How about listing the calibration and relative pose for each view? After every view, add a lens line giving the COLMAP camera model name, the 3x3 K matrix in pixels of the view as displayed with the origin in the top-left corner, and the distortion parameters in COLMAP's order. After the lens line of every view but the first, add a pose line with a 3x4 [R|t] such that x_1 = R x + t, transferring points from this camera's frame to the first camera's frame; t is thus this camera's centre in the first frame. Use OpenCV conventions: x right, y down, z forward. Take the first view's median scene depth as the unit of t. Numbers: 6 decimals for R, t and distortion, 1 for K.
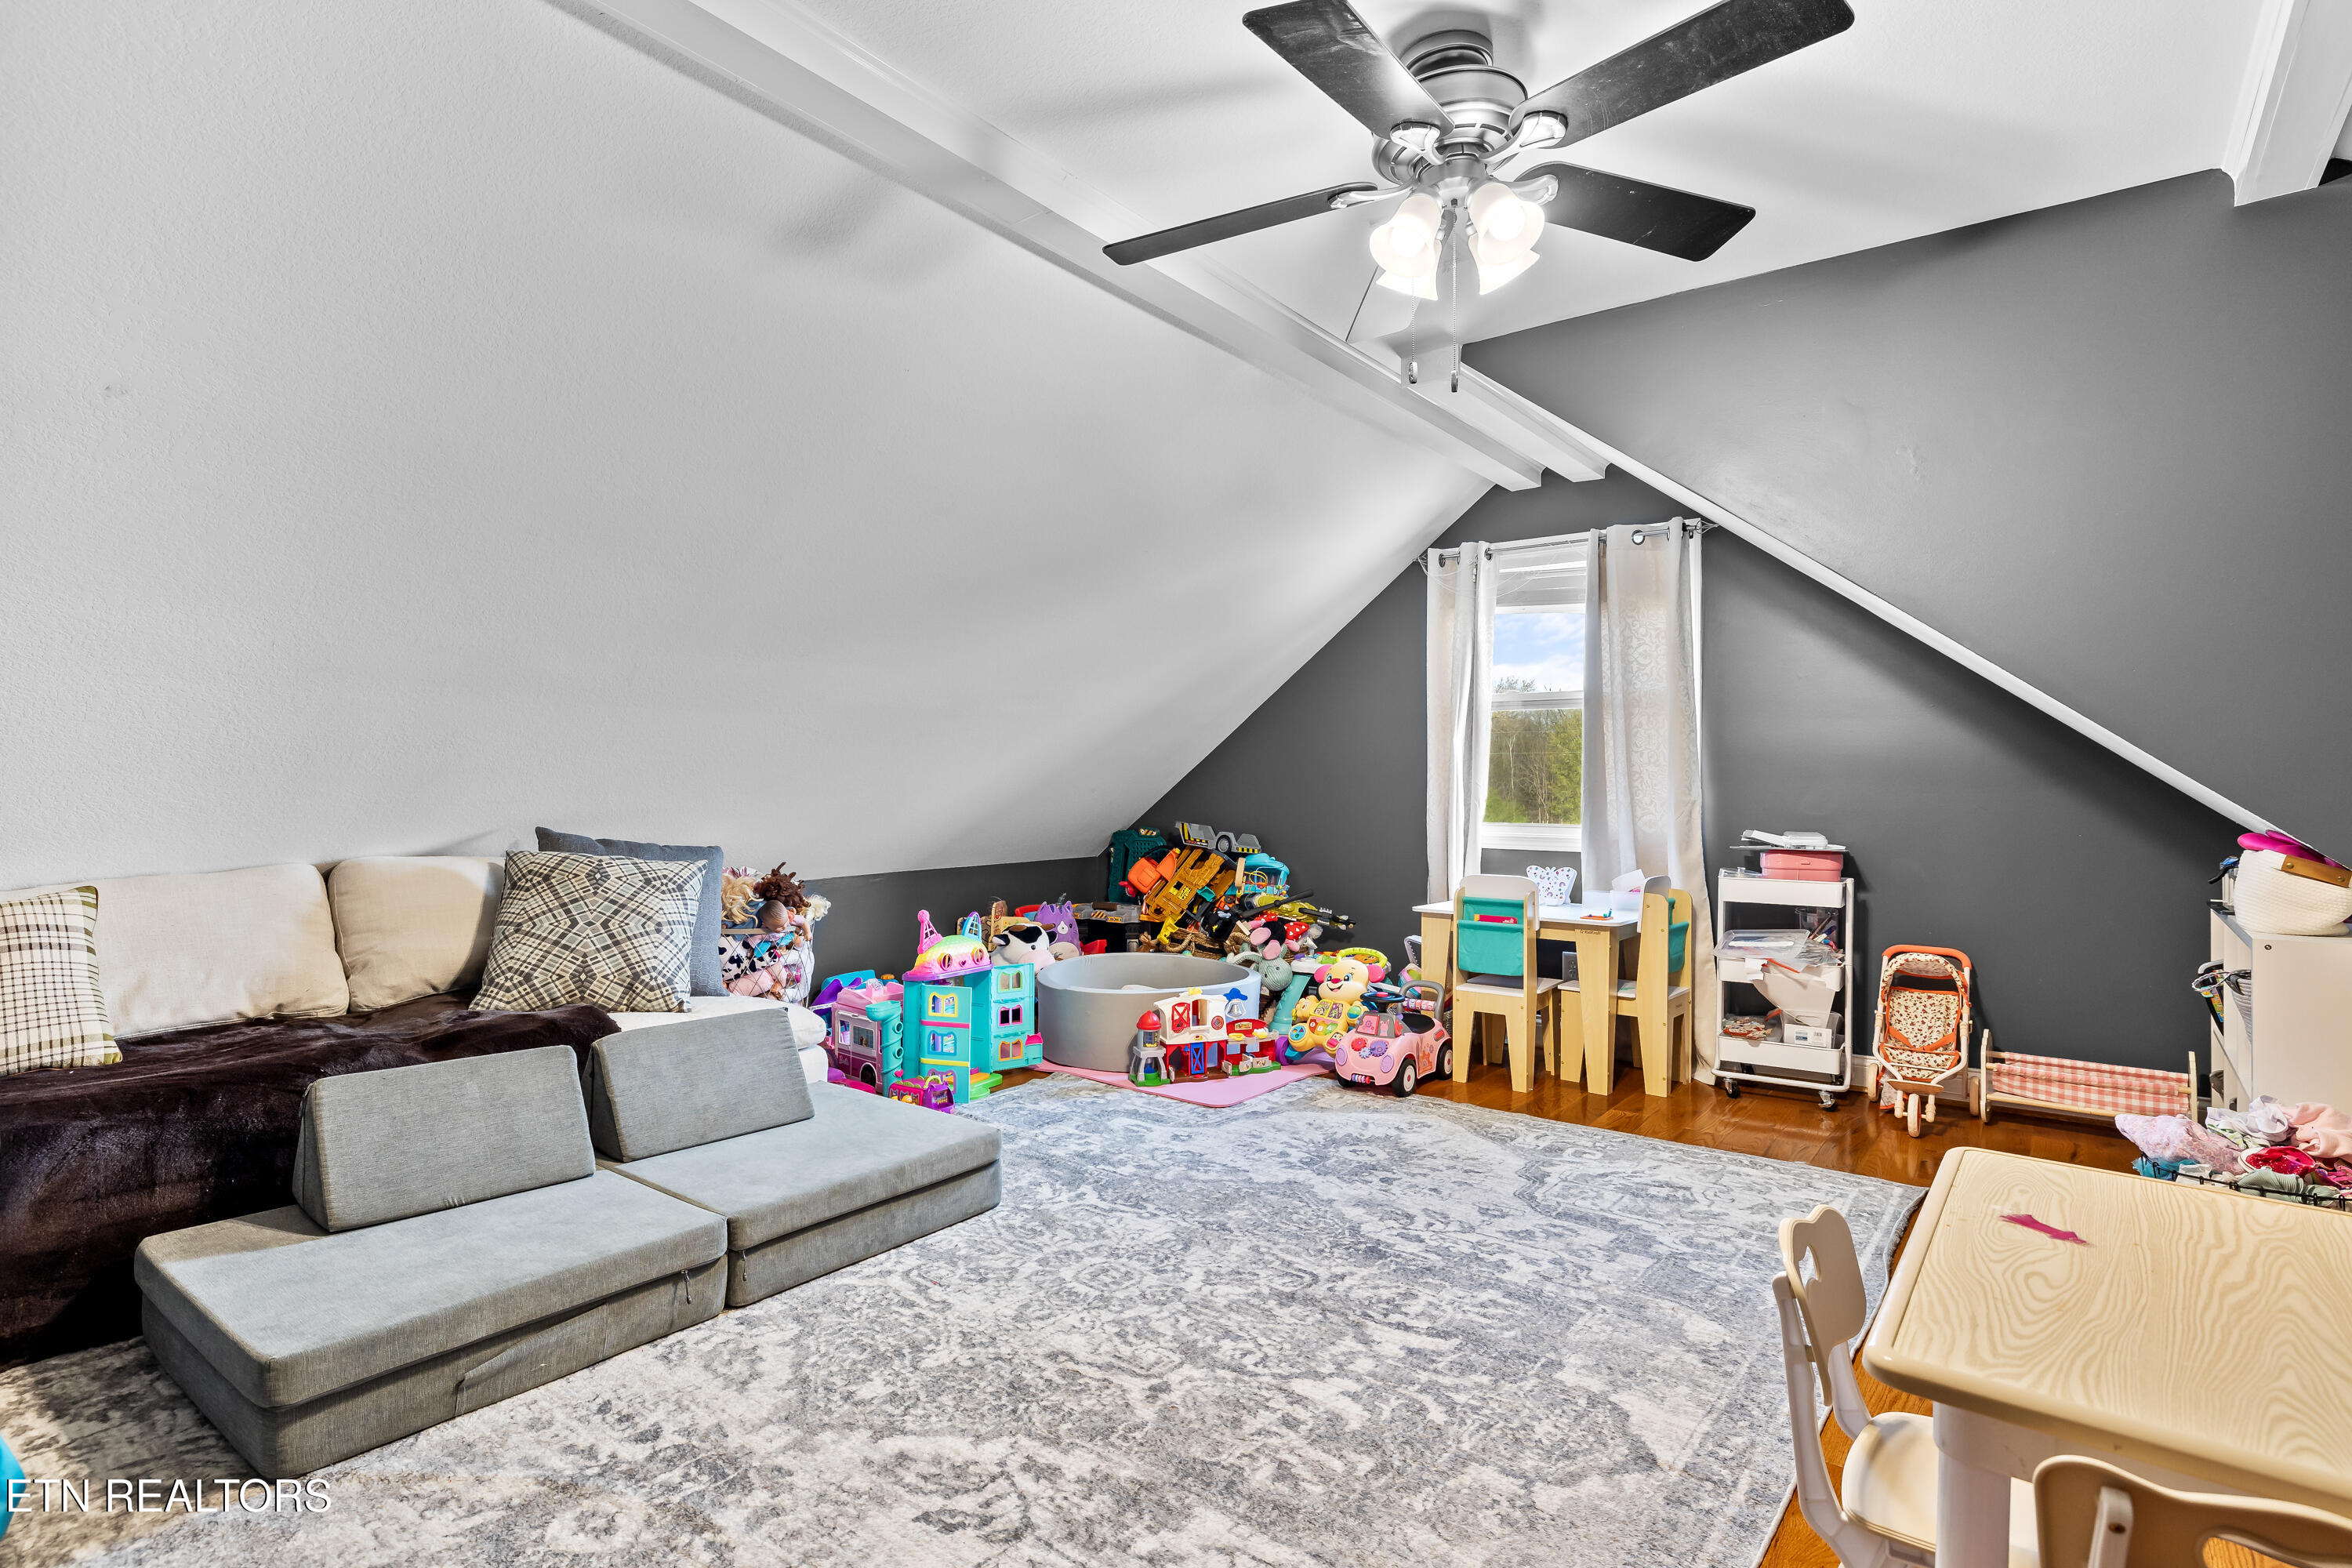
lens RADIAL K [[1175.8, 0, 1169.9], [0, 1175.8, 775.4], [0, 0, 1]] dist [-0.002940, 0.000684]
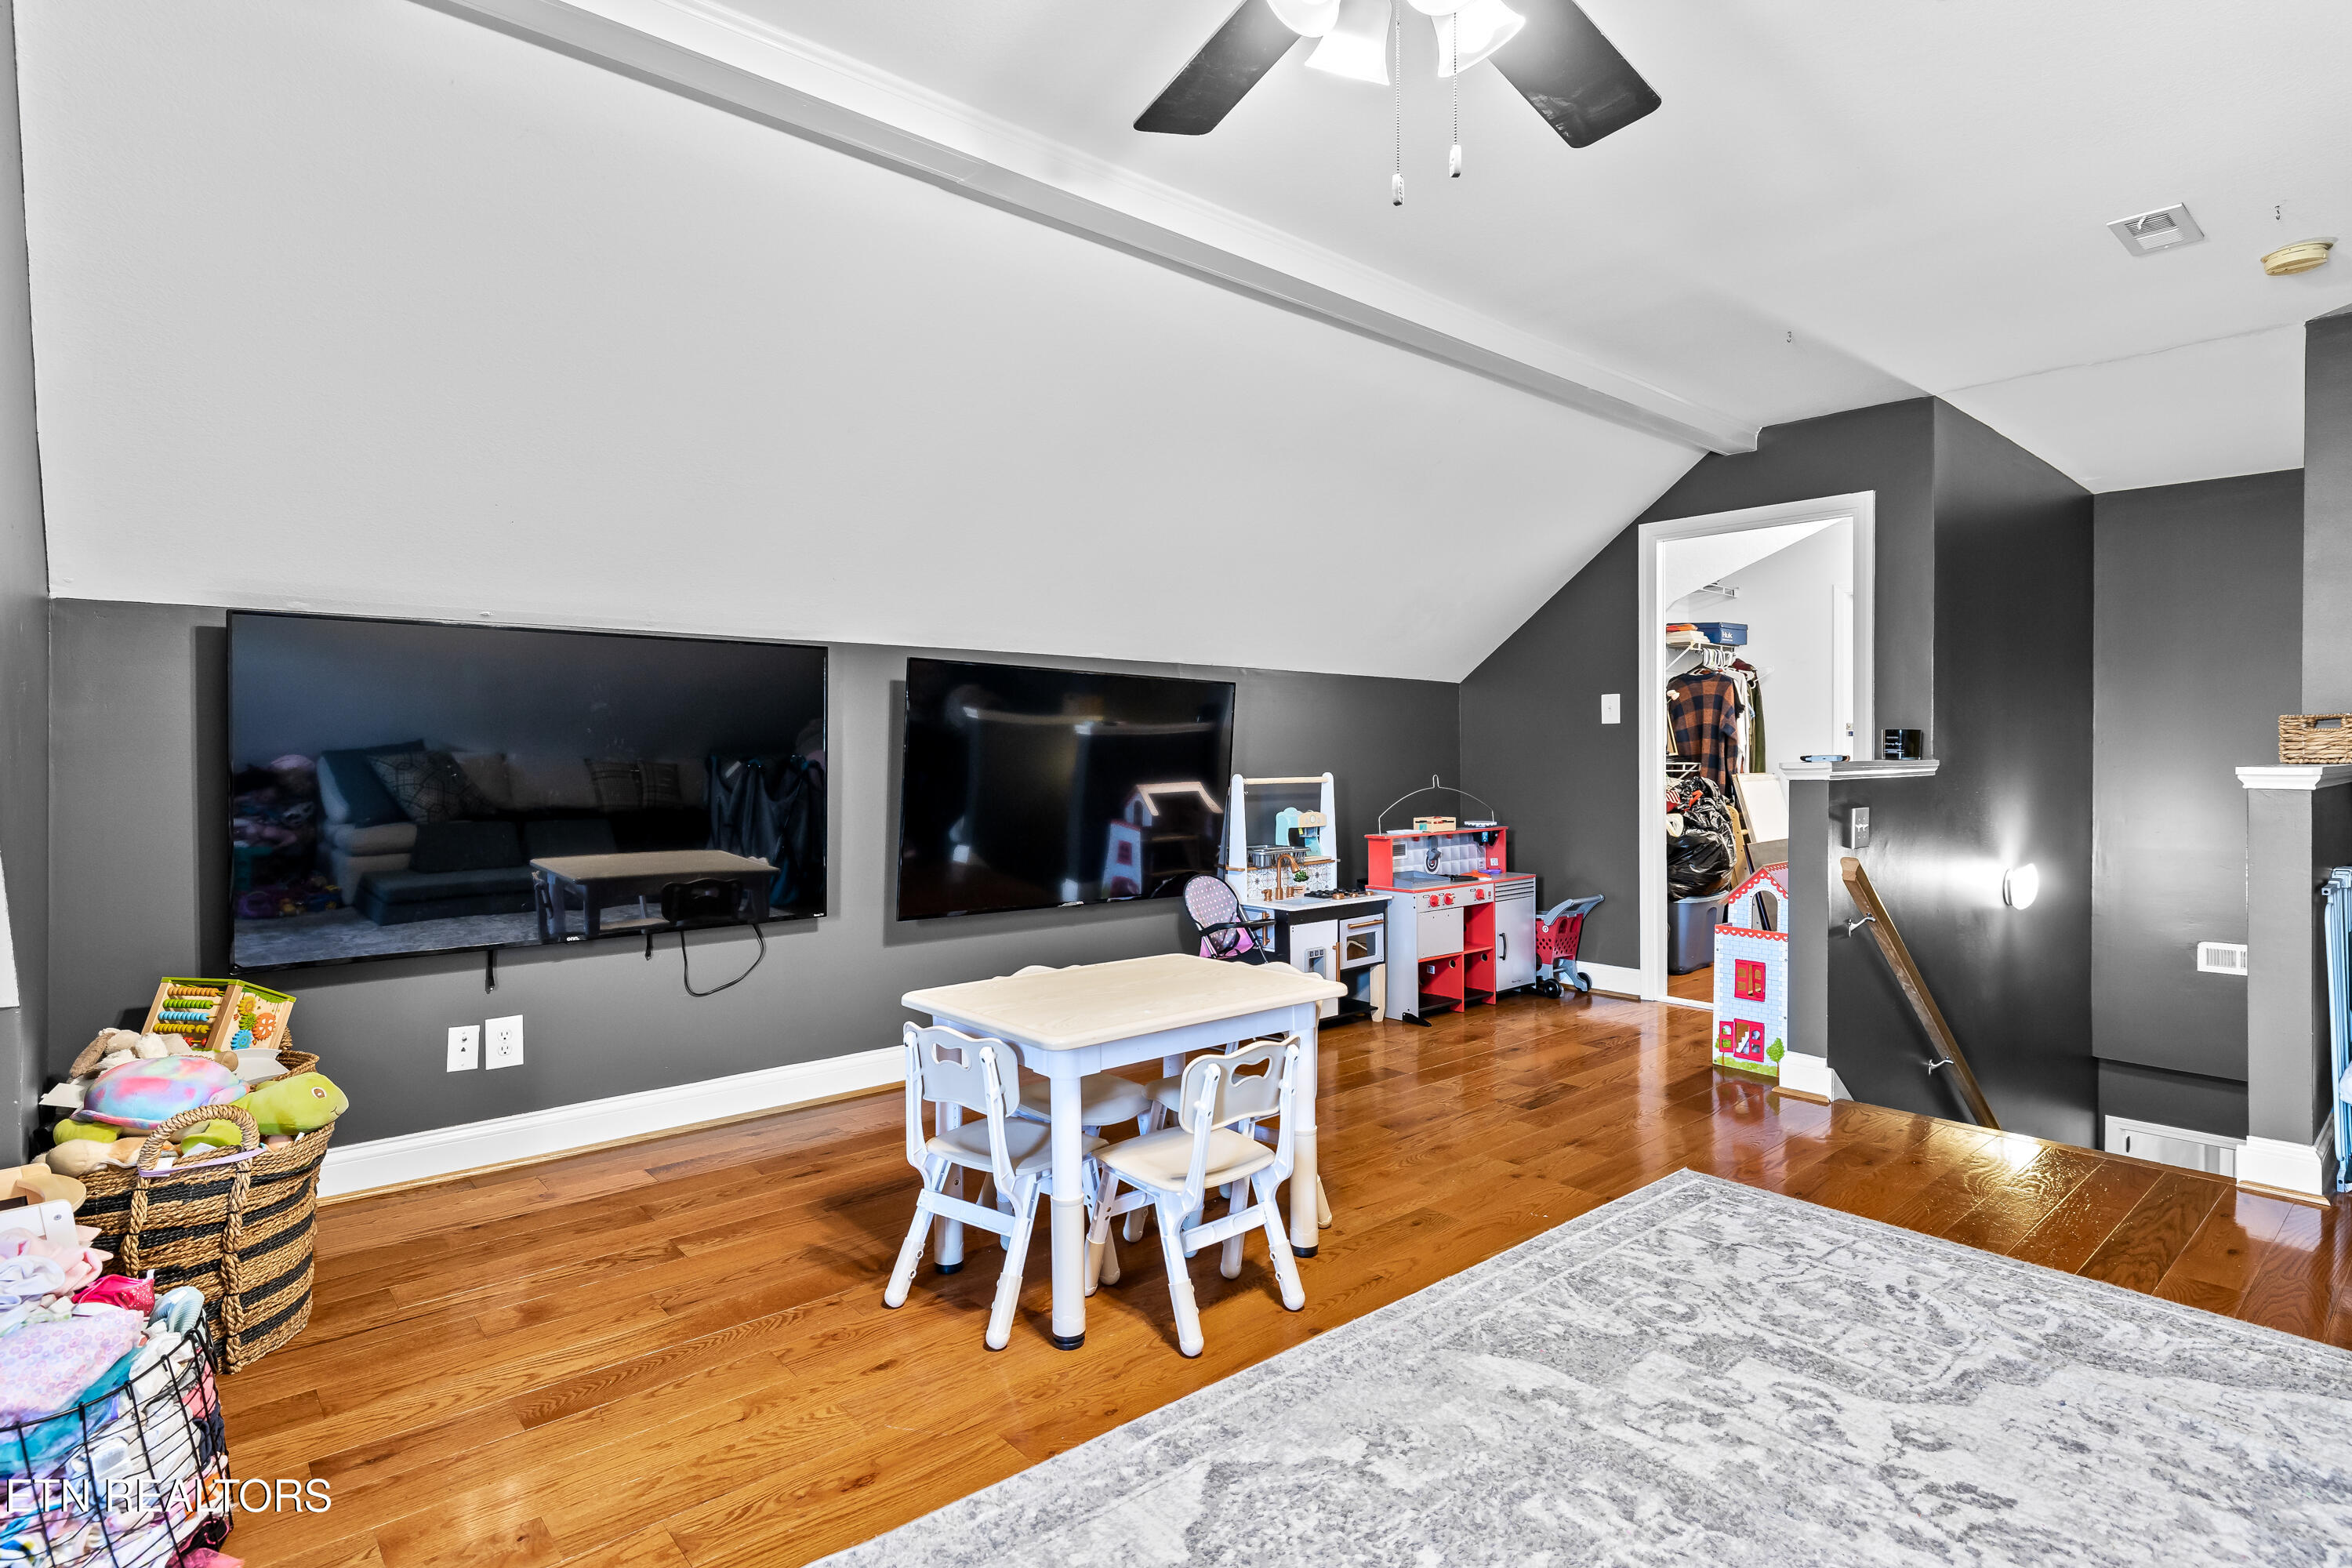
lens RADIAL K [[1199.8, 0, 1172.1], [0, 1199.8, 764.1], [0, 0, 1]] dist [-0.000918, -0.000418]
pose [[-0.980294, -0.006146, 0.197449, 0.172541], [-0.004457, 0.999950, 0.008999, 0.005241], [-0.197494, 0.007942, -0.980272, 1.301578]]
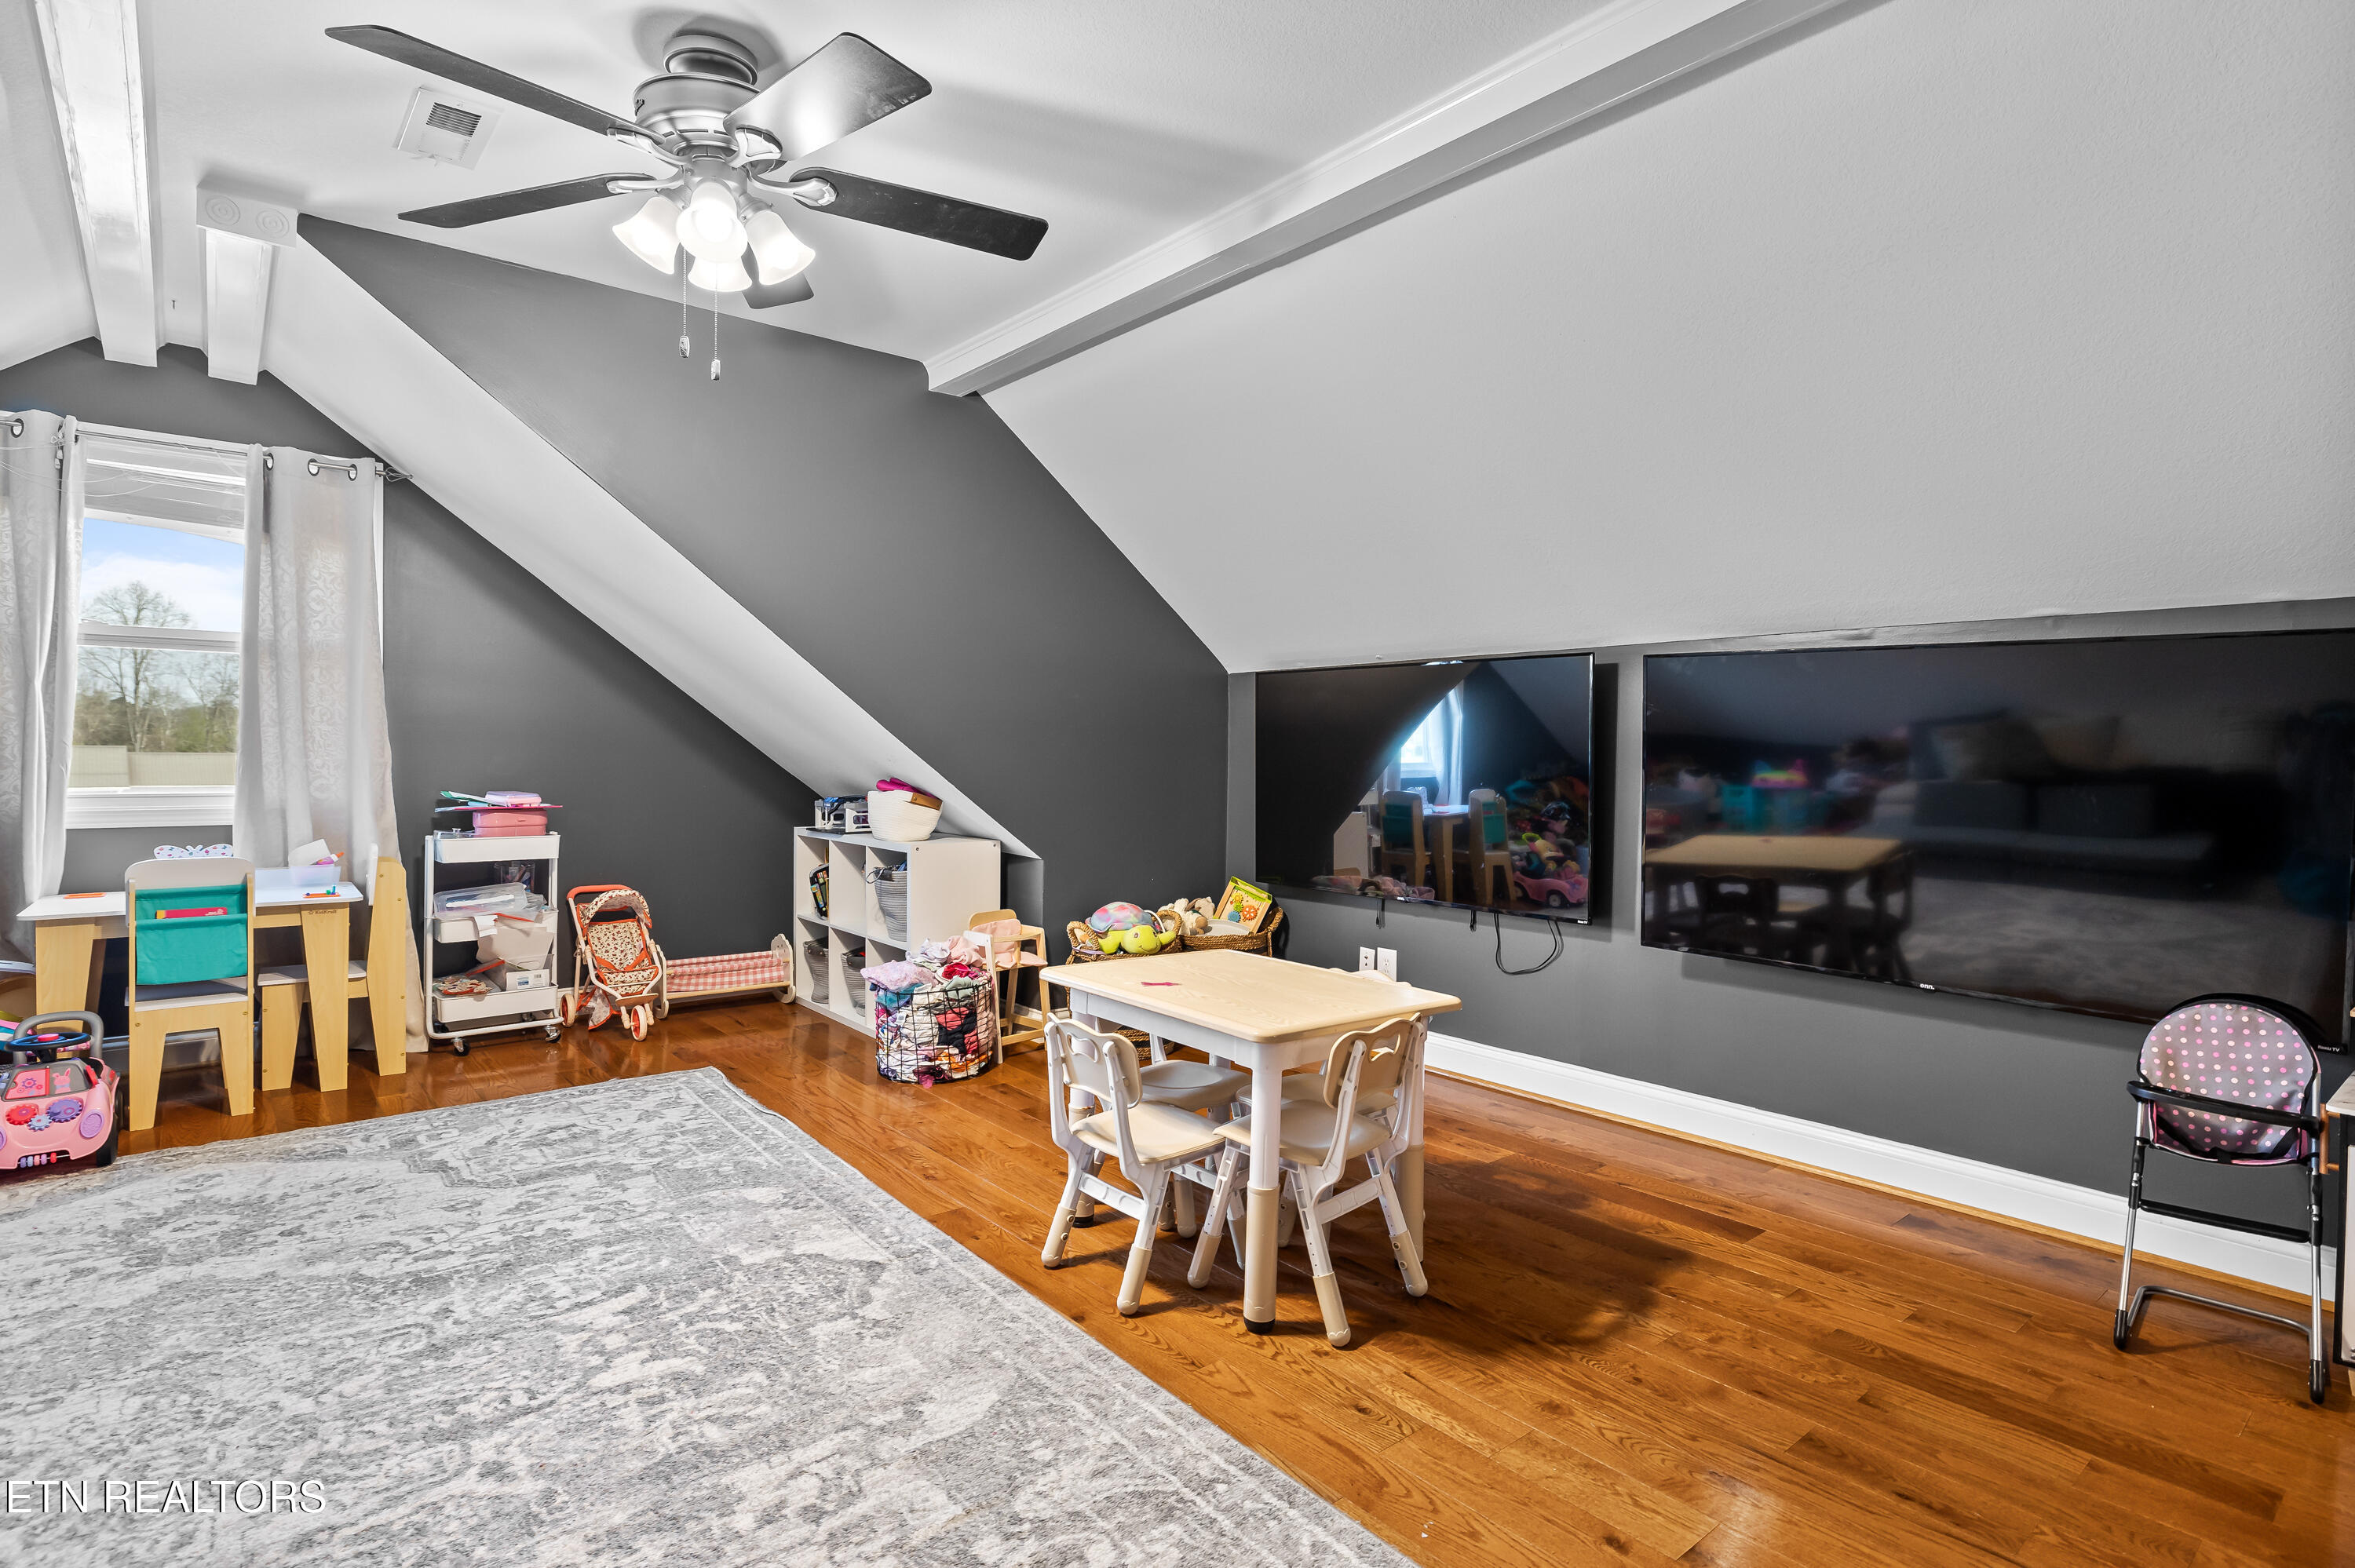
lens RADIAL K [[1177.2, 0, 1171.3], [0, 1177.2, 775.4], [0, 0, 1]] dist [-0.002940, 0.000684]
pose [[0.227958, -0.019243, 0.973481, -0.527437], [-0.015219, 0.999612, 0.023323, -0.000022], [-0.973552, -0.020132, 0.227577, 0.260386]]
